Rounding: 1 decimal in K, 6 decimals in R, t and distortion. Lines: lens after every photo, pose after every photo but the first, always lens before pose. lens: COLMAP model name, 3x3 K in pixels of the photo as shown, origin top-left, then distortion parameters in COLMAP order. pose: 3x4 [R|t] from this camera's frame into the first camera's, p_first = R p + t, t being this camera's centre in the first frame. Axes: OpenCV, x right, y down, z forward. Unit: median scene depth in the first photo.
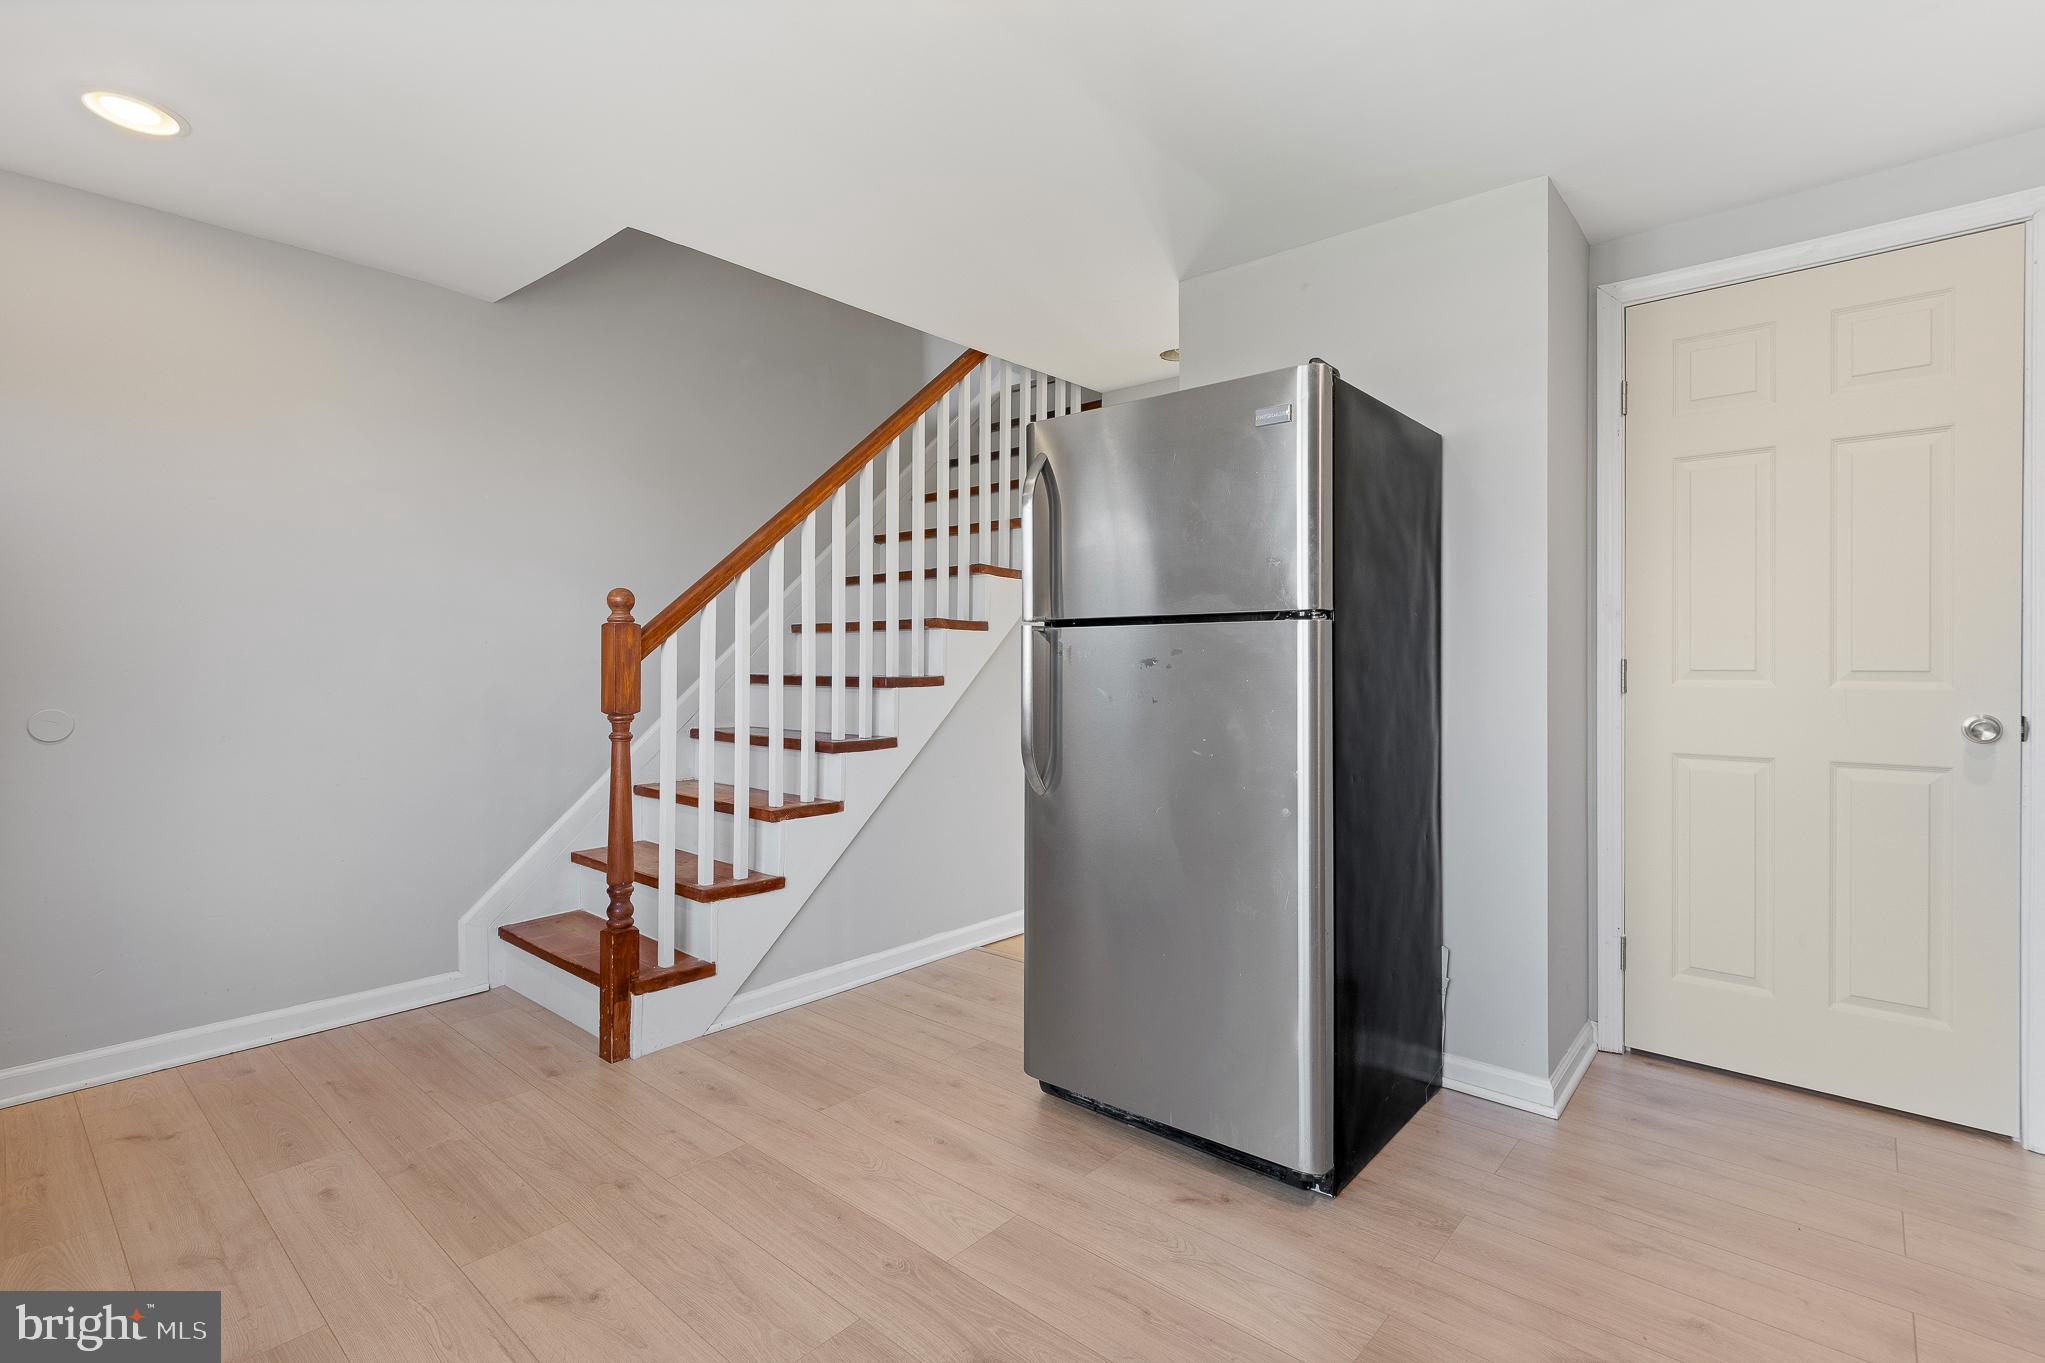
lens RADIAL K [[955.0, 0, 1017.4], [0, 955.0, 655.4], [0, 0, 1]] dist [0.002700, 0.000299]
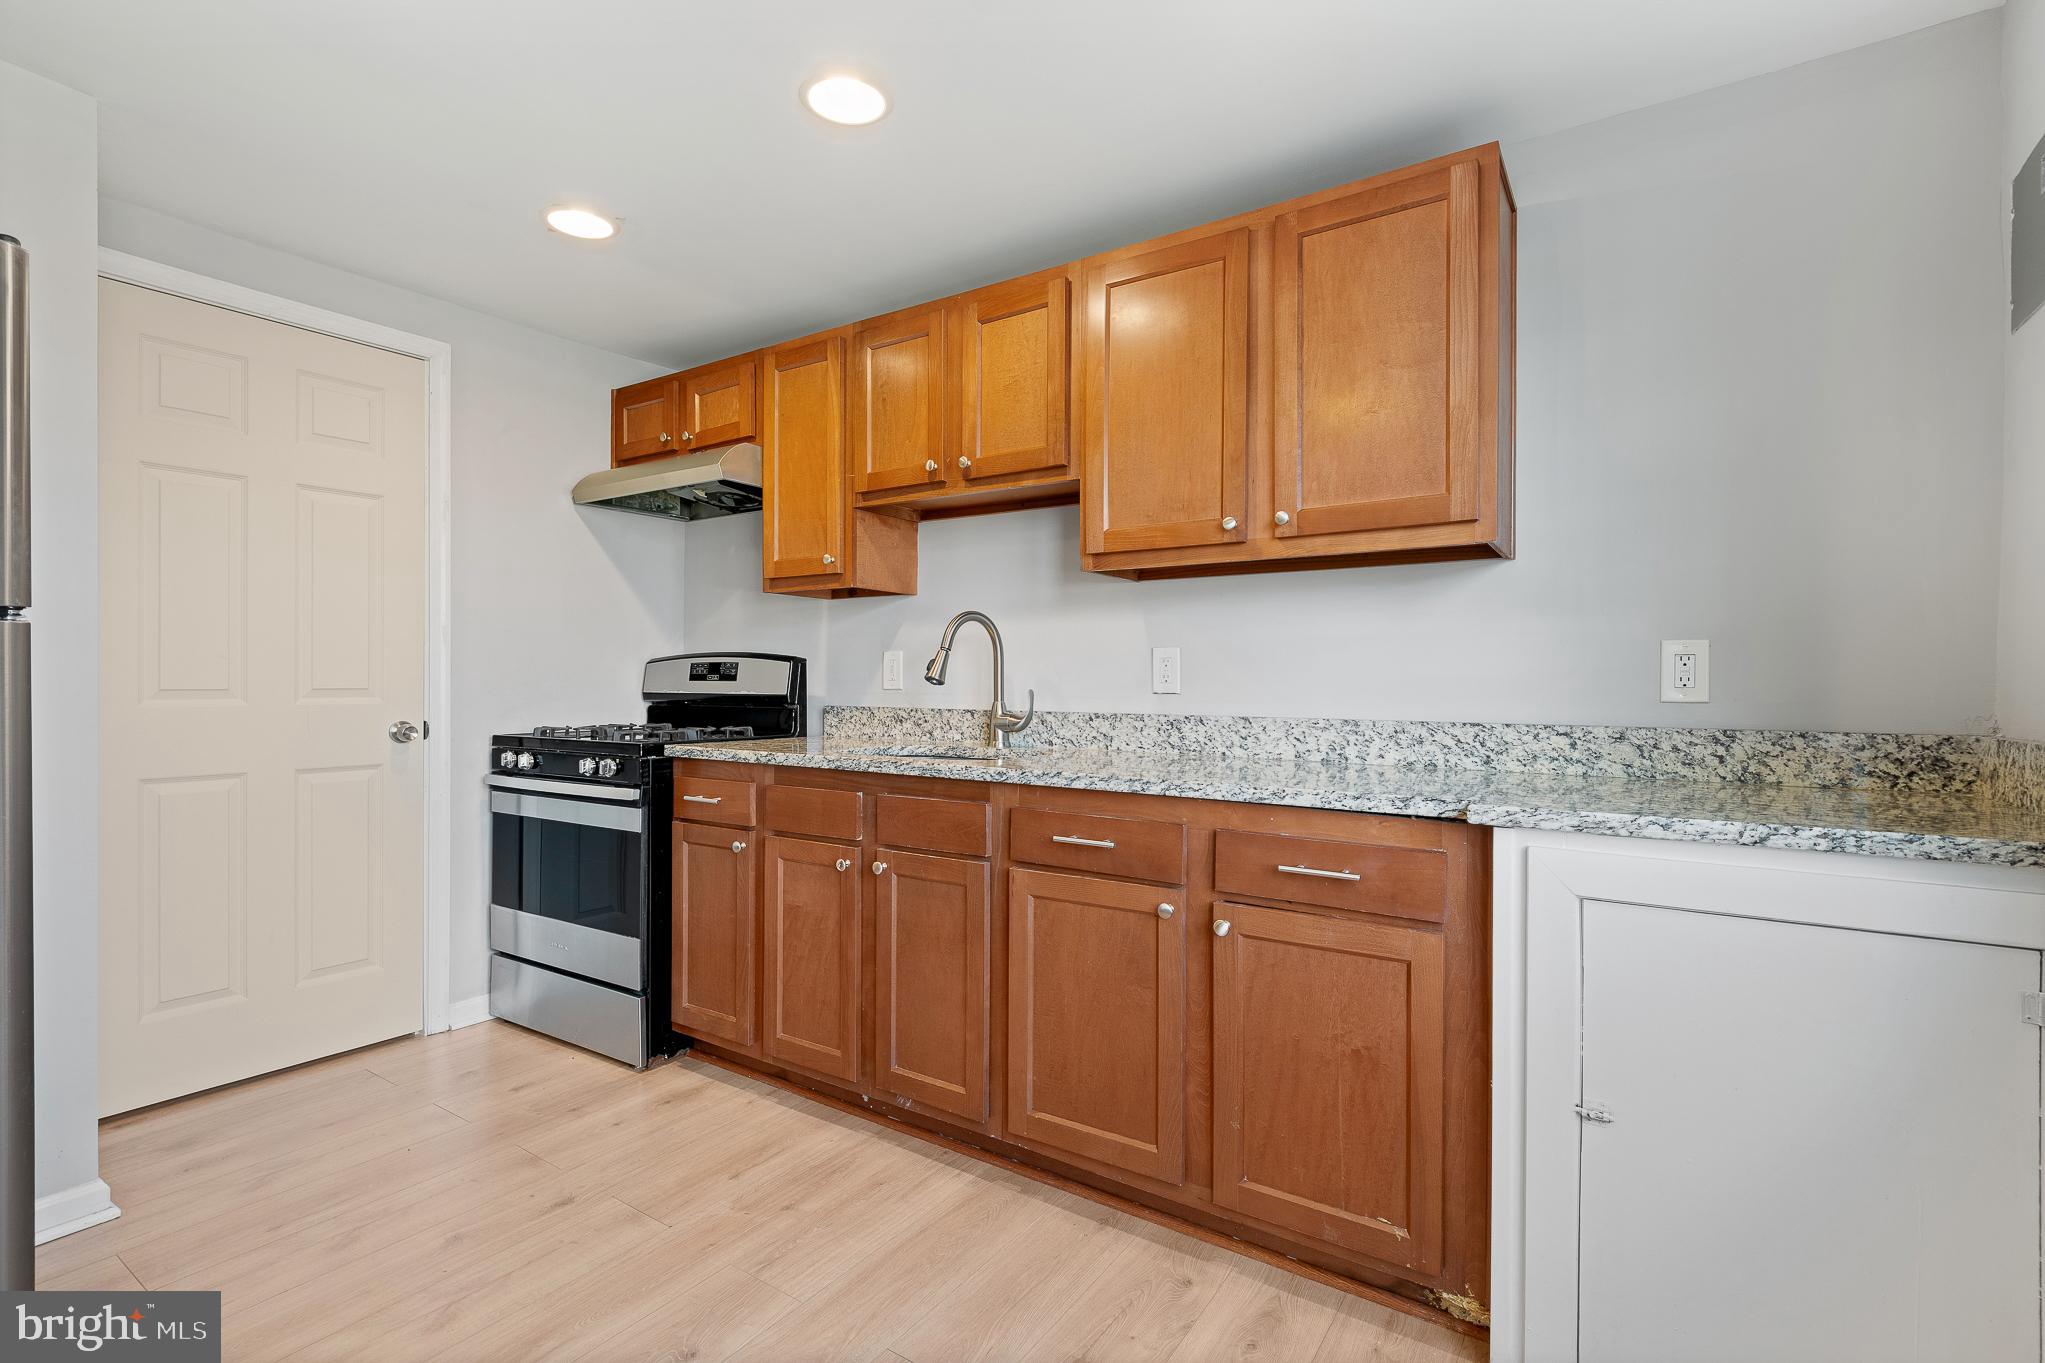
lens RADIAL K [[939.7, 0, 1020.3], [0, 939.7, 685.3], [0, 0, 1]] dist [0.027748, -0.032338]
pose [[-0.132402, -0.007668, 0.991166, -0.385601], [-0.006566, 0.999955, 0.006859, -0.002123], [-0.991174, -0.005600, -0.132446, 0.326953]]
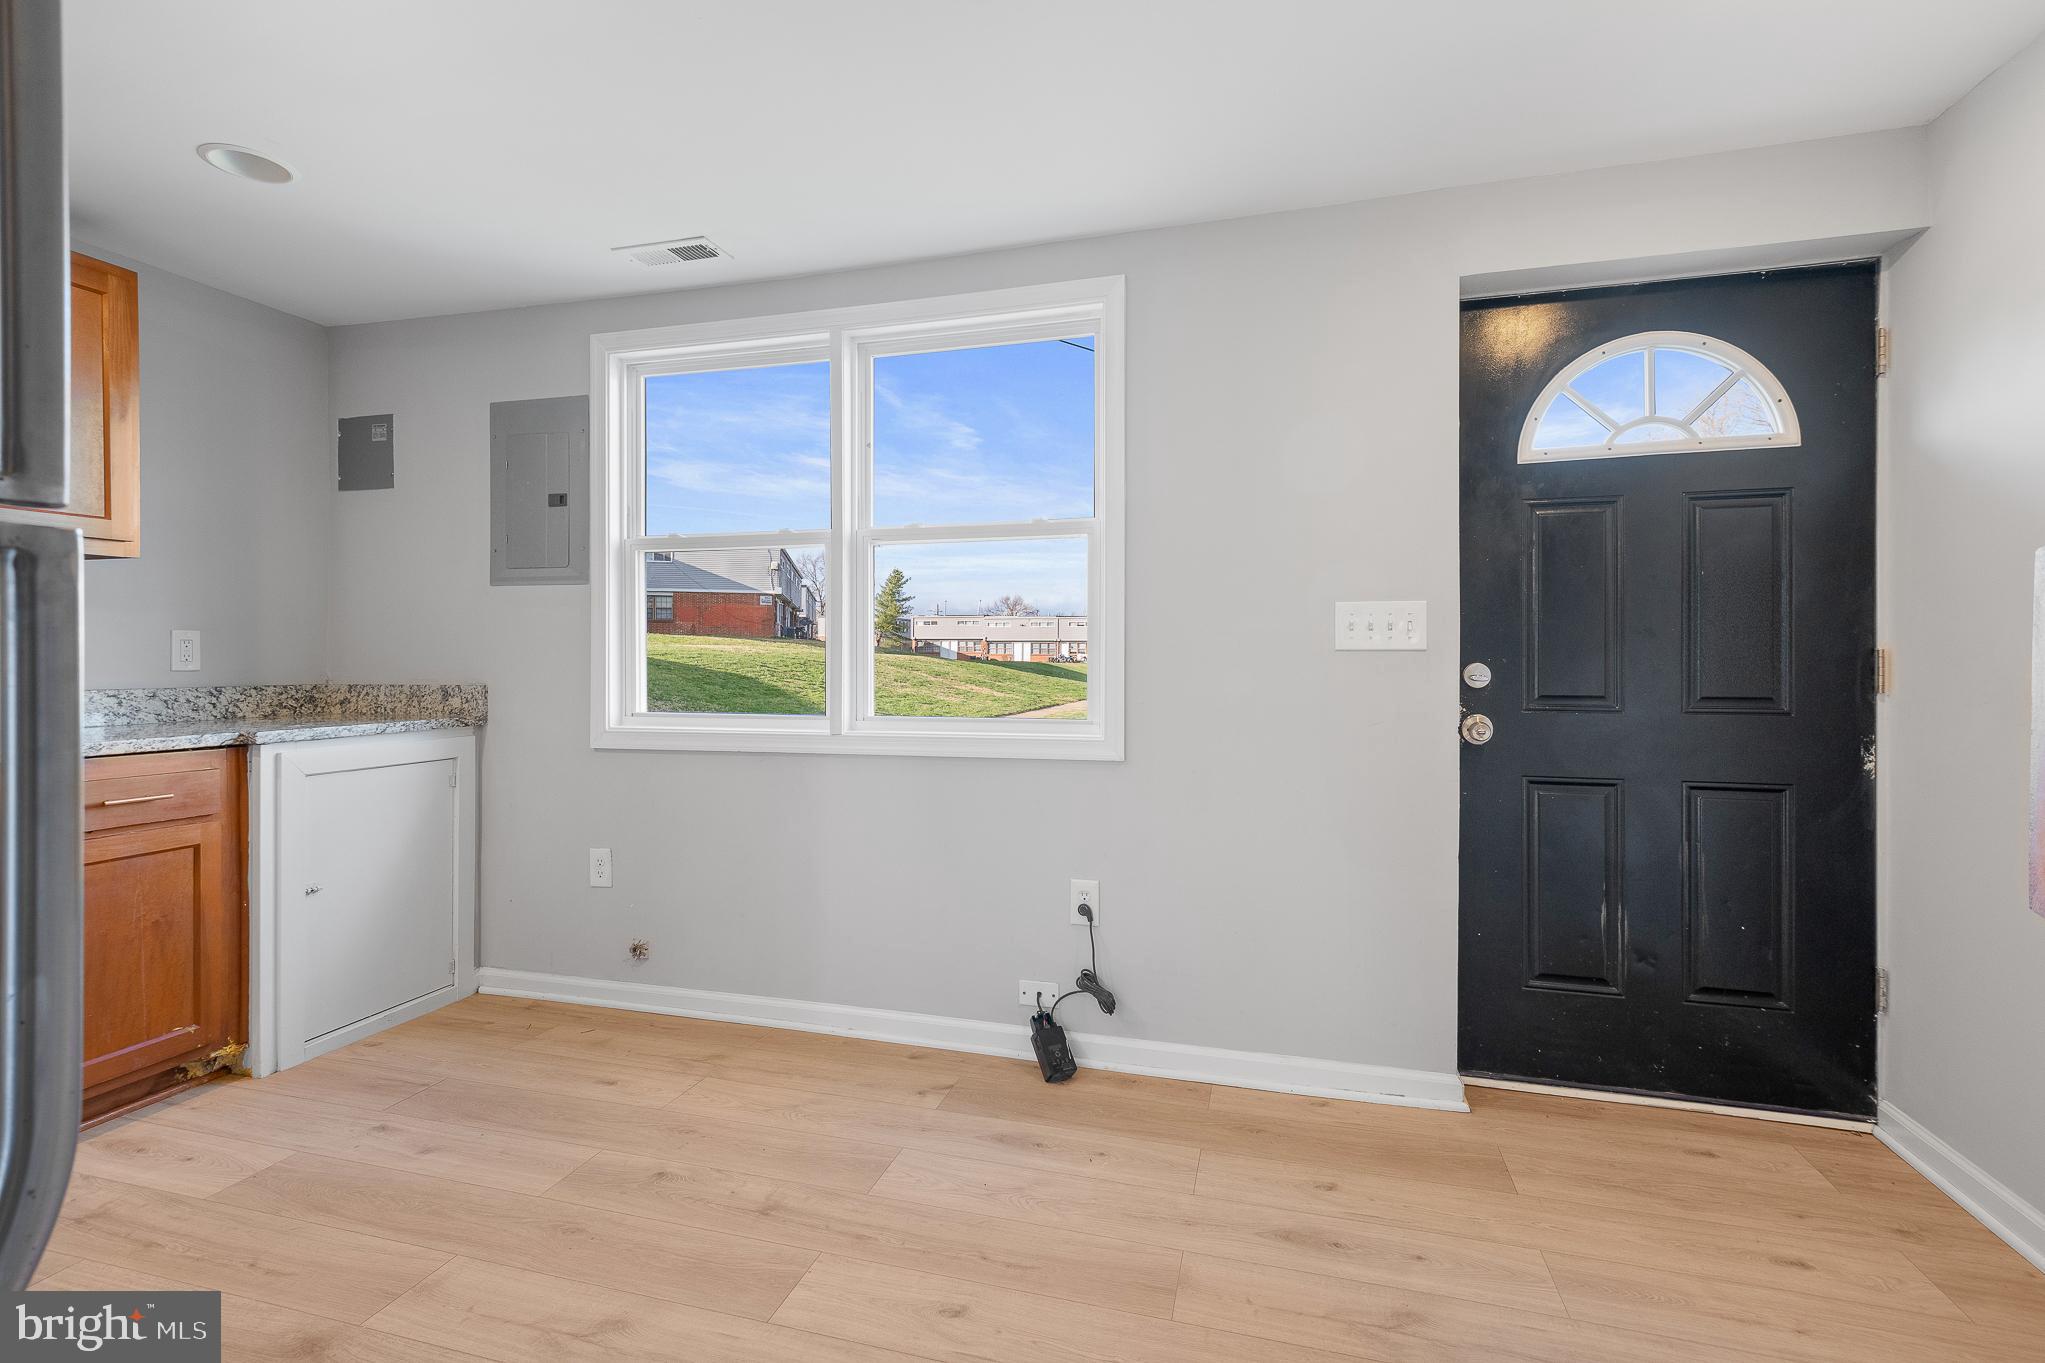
lens RADIAL K [[943.6, 0, 1015.0], [0, 943.6, 664.7], [0, 0, 1]] dist [0.007359, -0.000735]
pose [[-0.900666, -0.003476, -0.434499, -0.090930], [-0.005550, 0.999978, 0.003506, -0.004346], [0.434477, 0.005569, -0.900665, 1.301428]]
